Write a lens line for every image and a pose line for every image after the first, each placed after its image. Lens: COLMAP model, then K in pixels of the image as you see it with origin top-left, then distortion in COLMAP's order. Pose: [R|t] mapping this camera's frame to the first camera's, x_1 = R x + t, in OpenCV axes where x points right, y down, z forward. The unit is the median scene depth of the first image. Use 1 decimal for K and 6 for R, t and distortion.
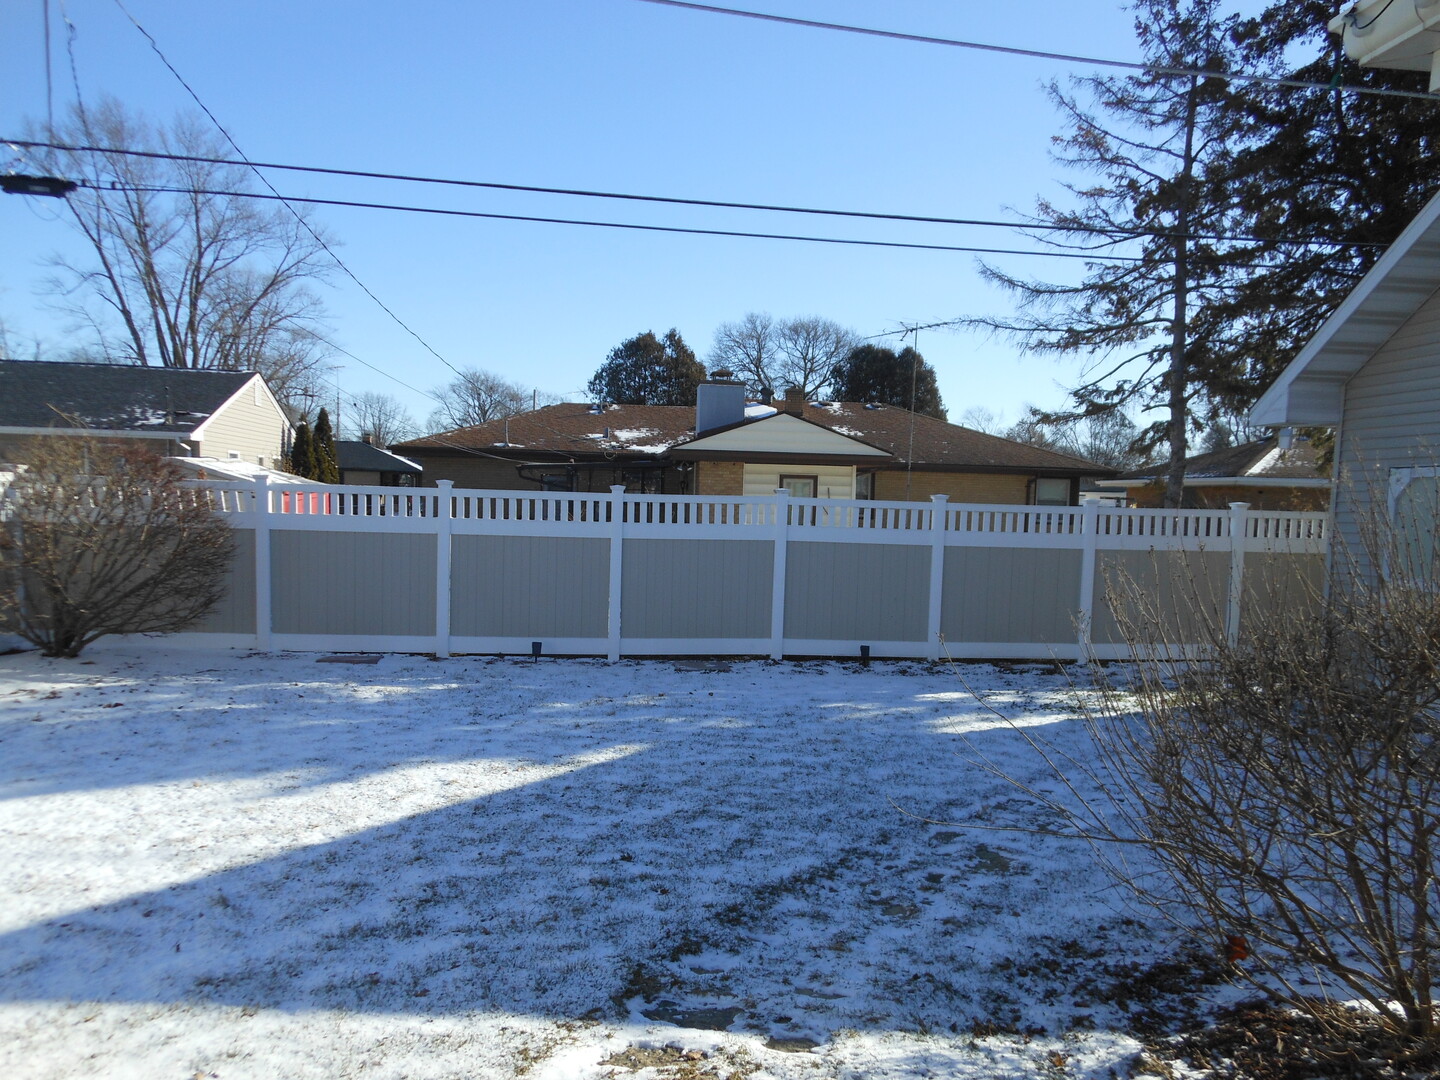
lens RADIAL K [[1060.7, 0, 717.5], [0, 1060.7, 543.0], [0, 0, 1]] dist [0.023343, -0.008851]
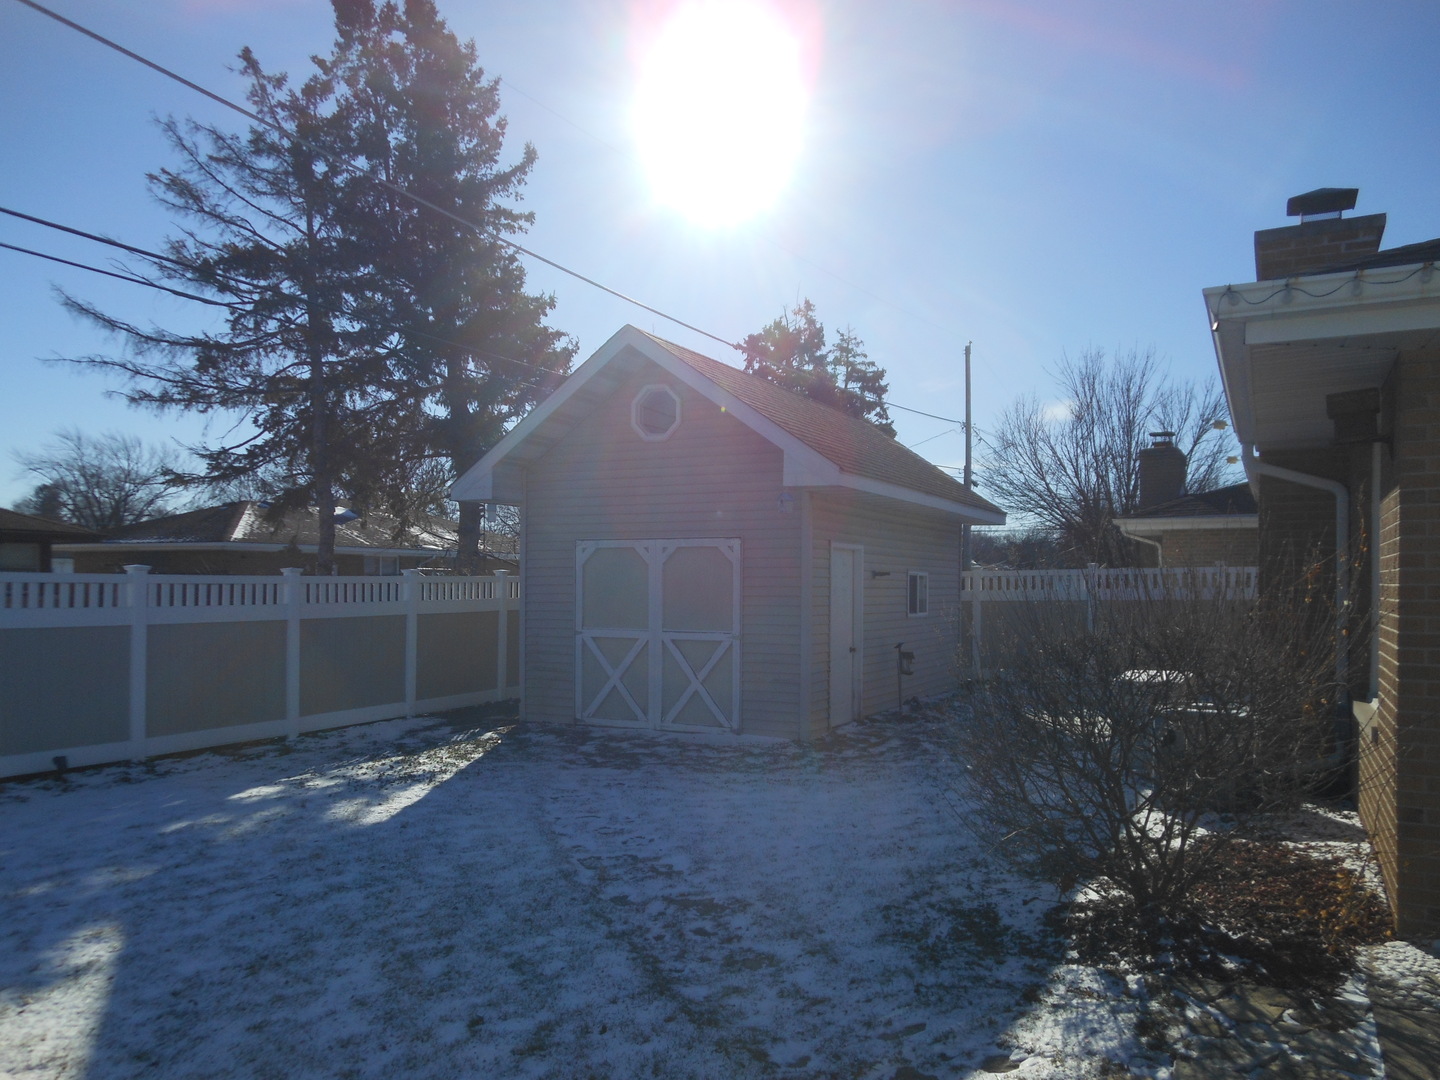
lens RADIAL K [[1060.7, 0, 717.5], [0, 1060.7, 543.0], [0, 0, 1]] dist [0.023343, -0.008851]
pose [[0.569672, 0.005563, 0.821853, -0.506025], [0.043200, 0.998392, -0.036702, -0.024504], [-0.820736, 0.056412, 0.568516, 0.281759]]
